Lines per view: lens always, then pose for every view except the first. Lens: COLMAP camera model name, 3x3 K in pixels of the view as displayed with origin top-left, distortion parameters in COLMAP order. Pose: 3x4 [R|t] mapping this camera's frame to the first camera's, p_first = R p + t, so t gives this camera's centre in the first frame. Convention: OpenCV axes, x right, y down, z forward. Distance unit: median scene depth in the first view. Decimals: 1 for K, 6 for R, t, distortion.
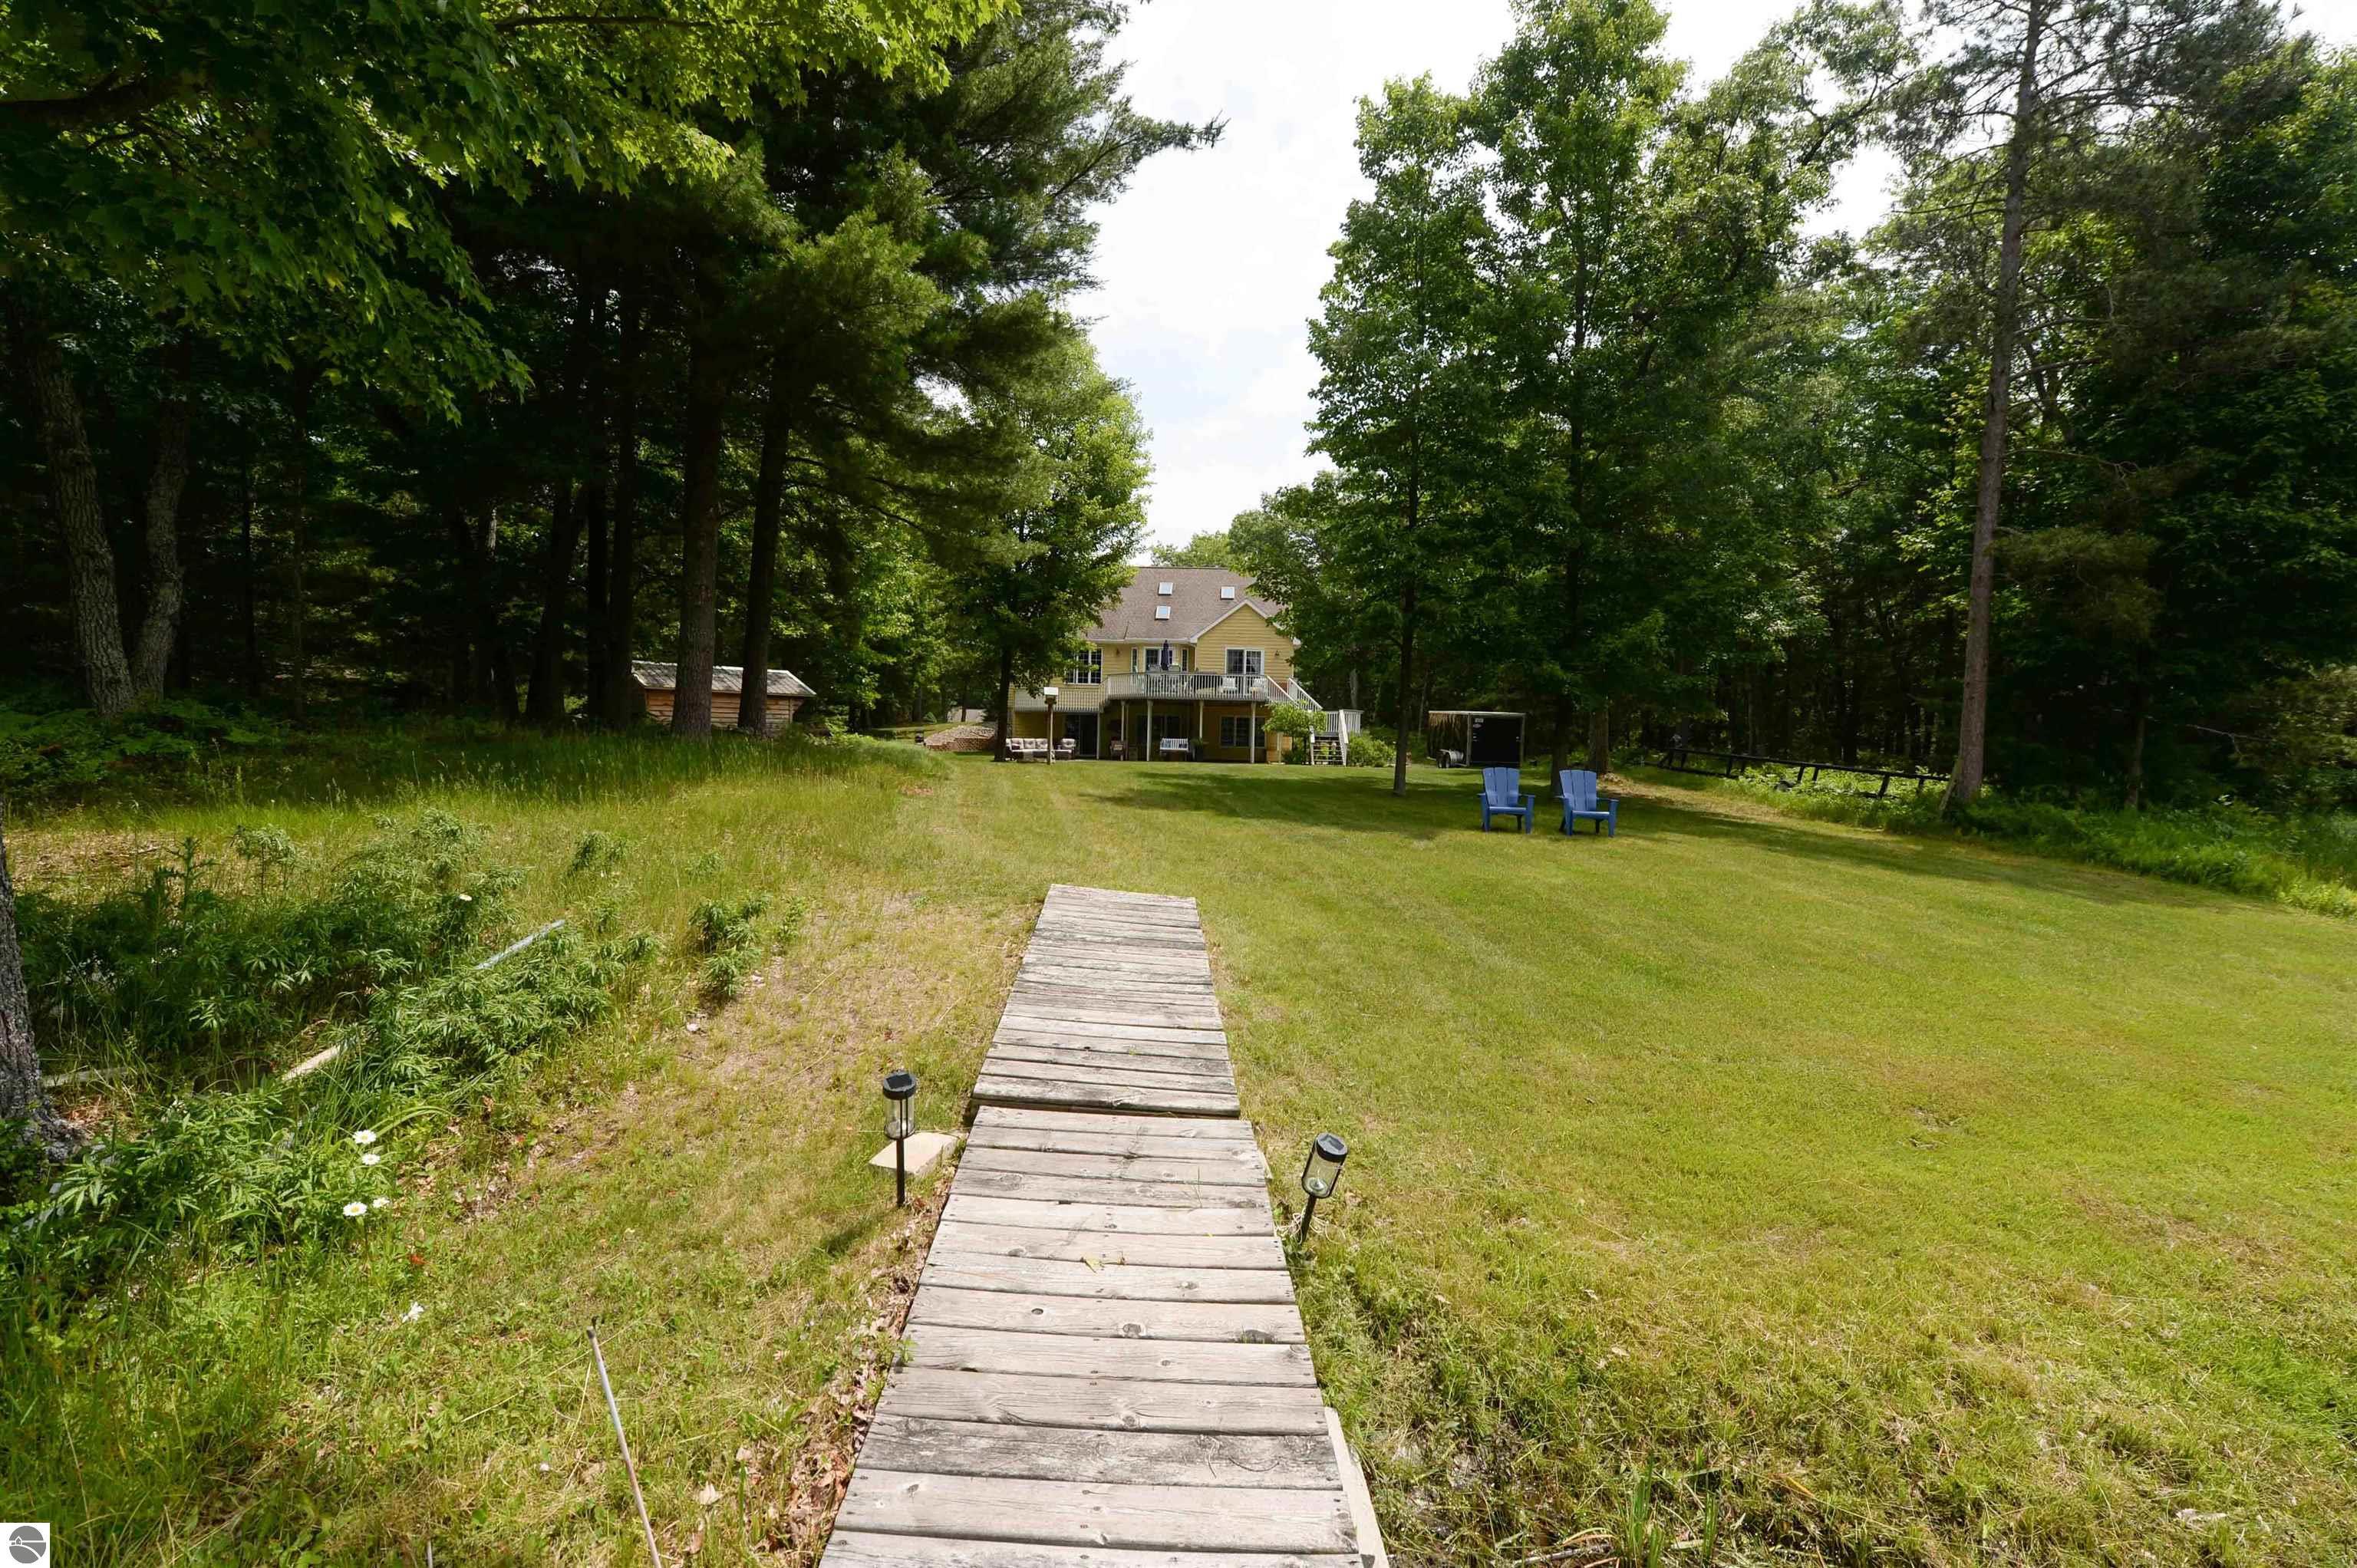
lens RADIAL K [[952.8, 0, 1177.6], [0, 952.8, 780.0], [0, 0, 1]] dist [-0.000002, 0.000006]
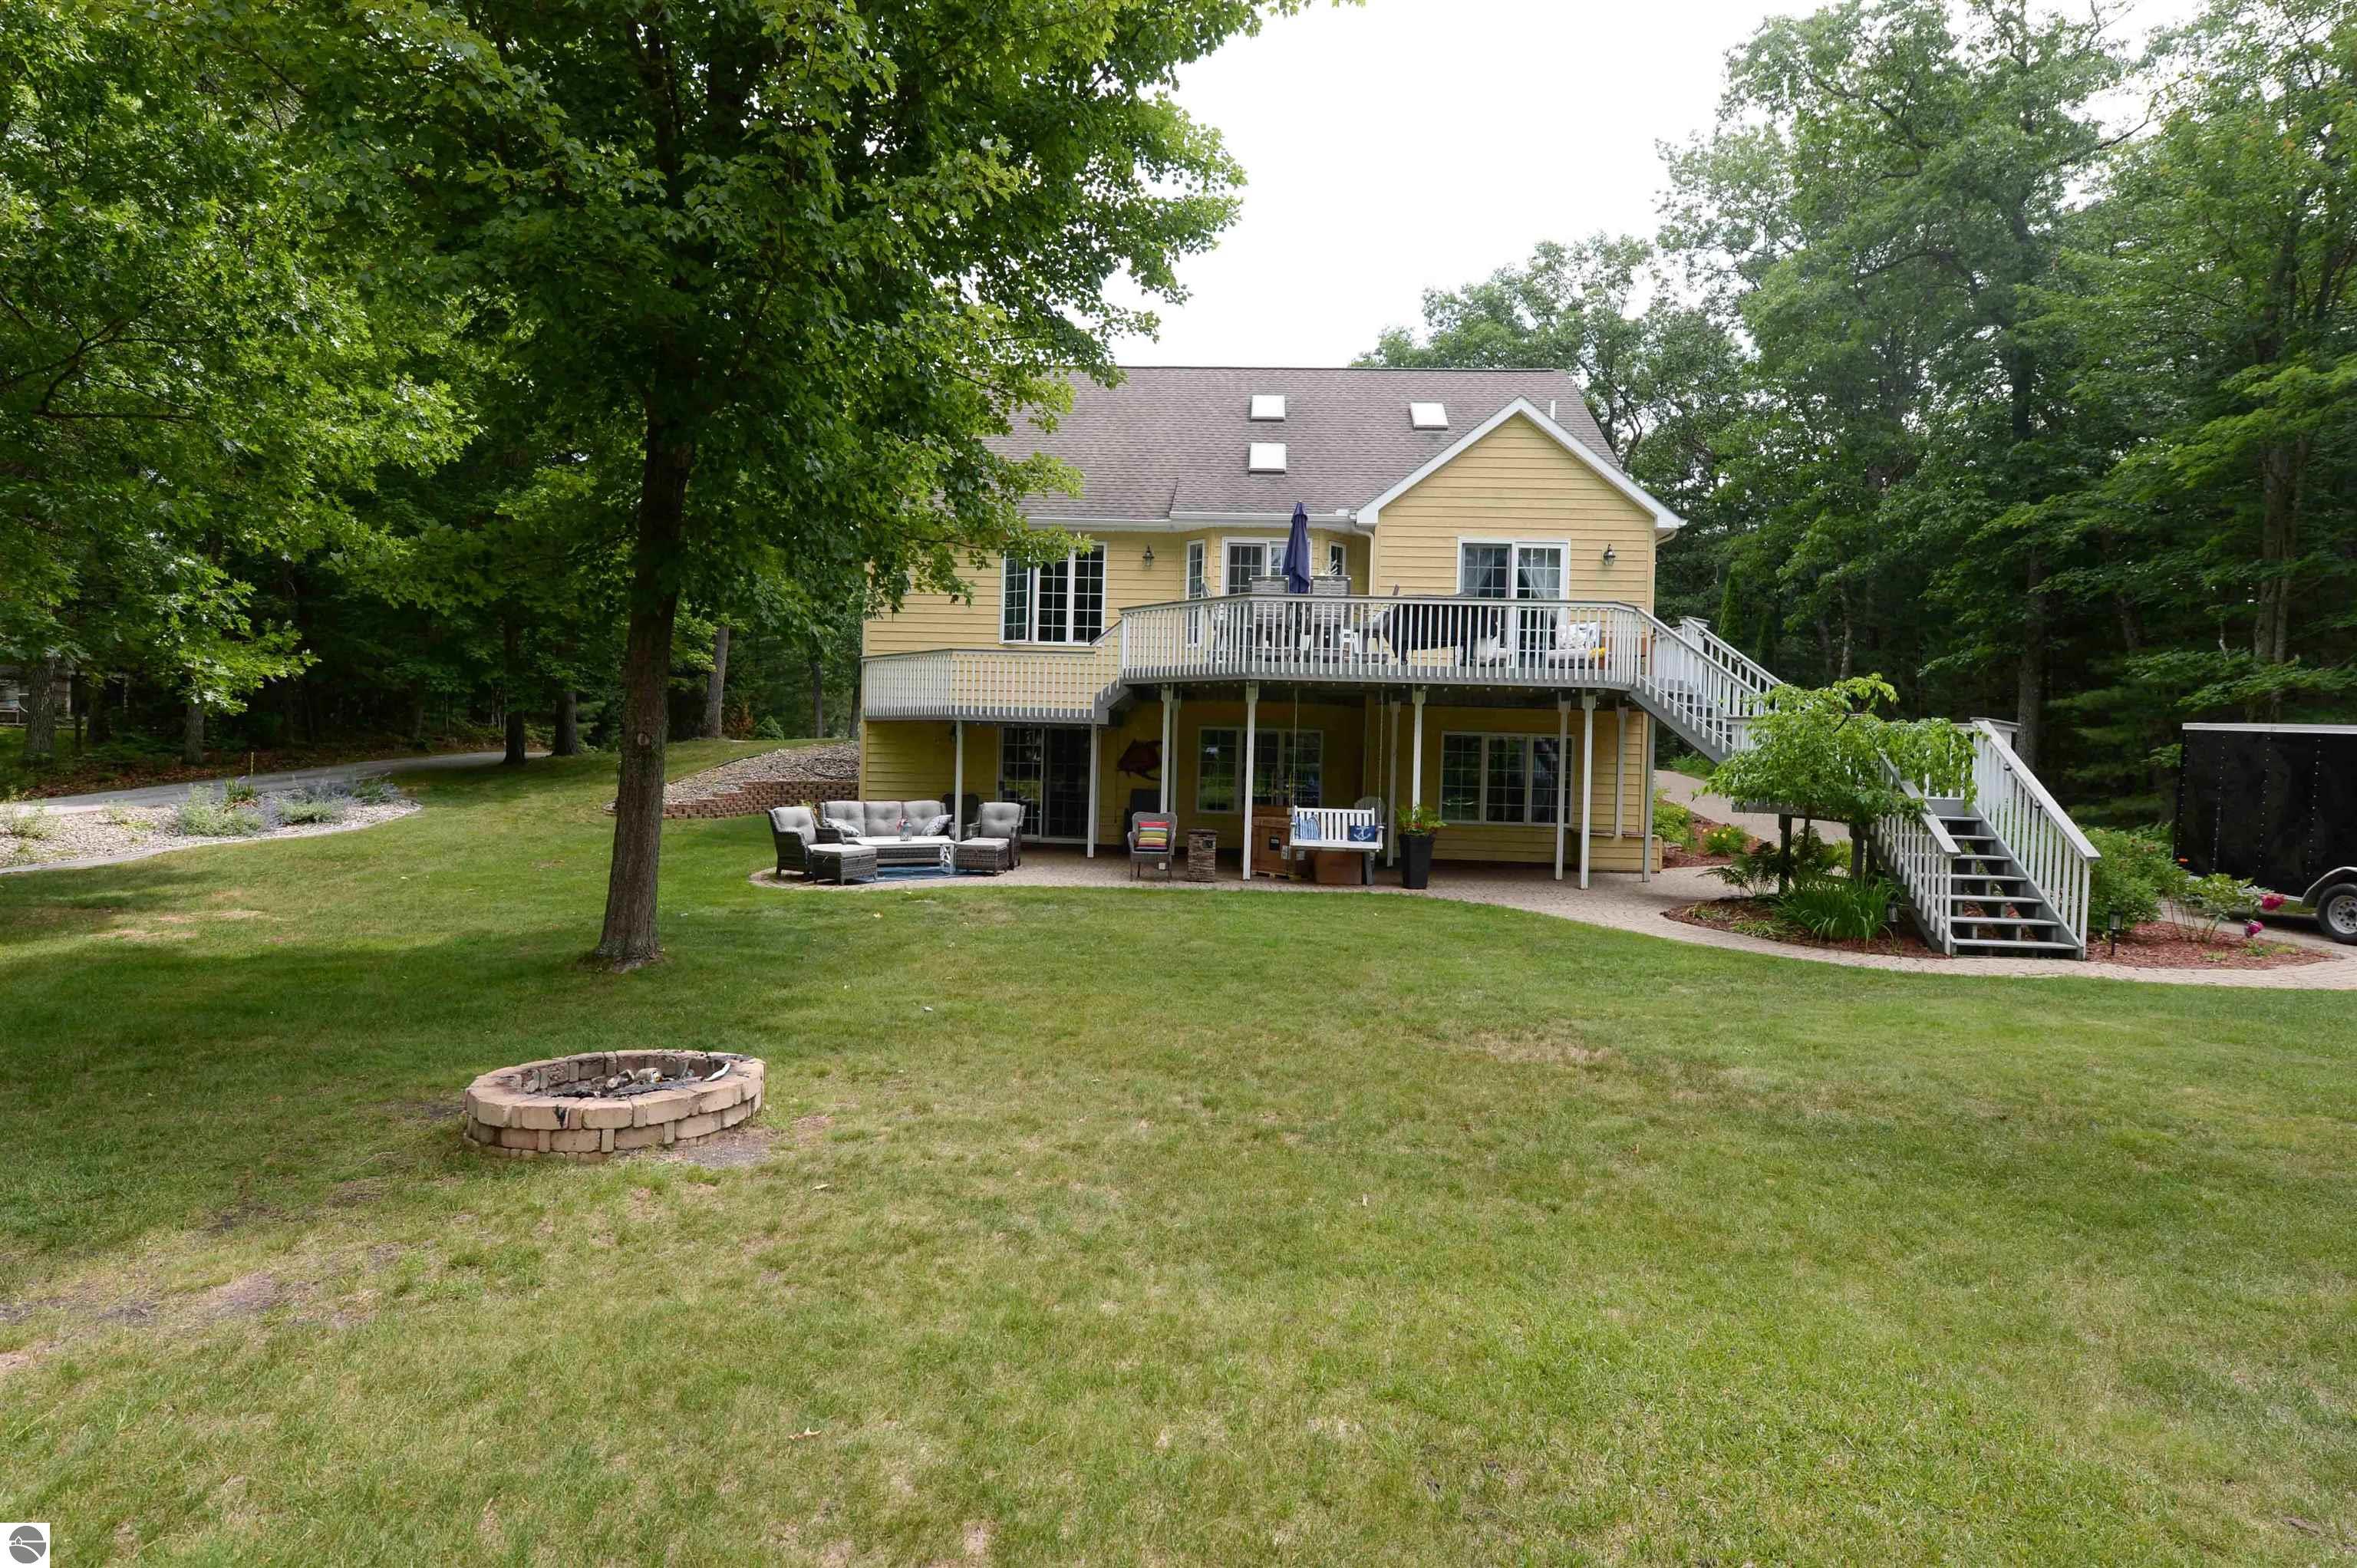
lens RADIAL K [[1218.9, 0, 1179.0], [0, 1218.9, 785.6], [0, 0, 1]] dist [-0.000037, -0.000003]
pose [[0.999599, 0.003166, -0.028124, -0.040974], [-0.003324, 0.999979, -0.005590, -0.046855], [0.028105, 0.005681, 0.999589, 0.576285]]
